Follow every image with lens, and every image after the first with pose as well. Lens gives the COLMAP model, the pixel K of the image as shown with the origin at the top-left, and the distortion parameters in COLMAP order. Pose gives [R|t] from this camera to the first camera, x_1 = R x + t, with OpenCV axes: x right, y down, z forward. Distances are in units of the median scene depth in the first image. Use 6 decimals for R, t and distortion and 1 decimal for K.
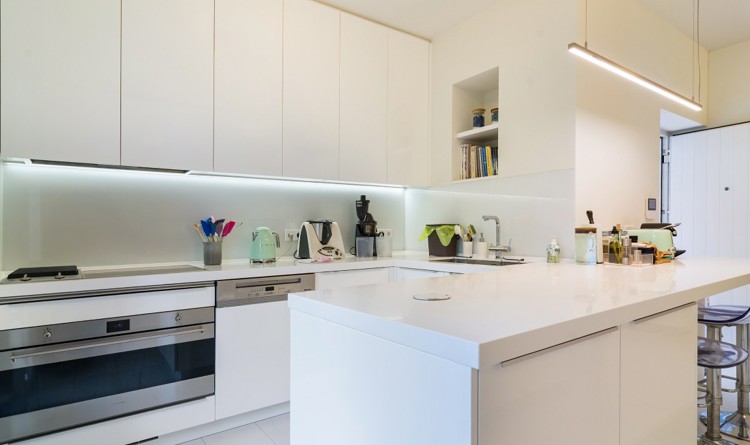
lens RADIAL K [[412.6, 0, 369.6], [0, 412.6, 226.3], [0, 0, 1]] dist [-0.000132, 0.000439]
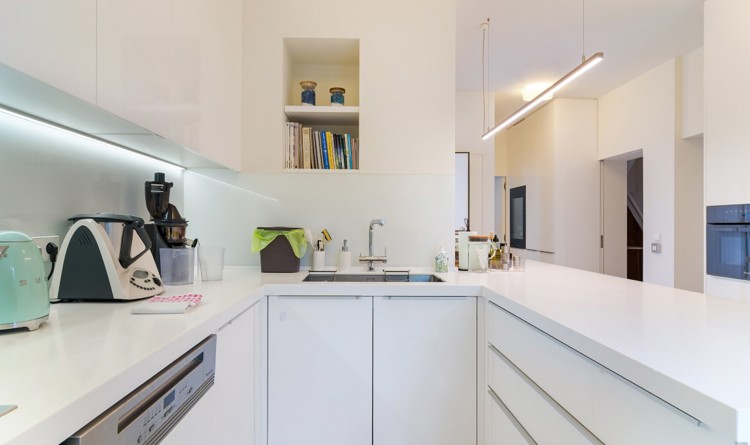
lens RADIAL K [[412.6, 0, 369.6], [0, 412.6, 226.3], [0, 0, 1]] dist [-0.000132, 0.000439]
pose [[0.563596, 0.017105, 0.825874, -0.328597], [-0.021428, 0.999752, -0.006083, -0.005522], [-0.825773, -0.014269, 0.563822, 0.469818]]
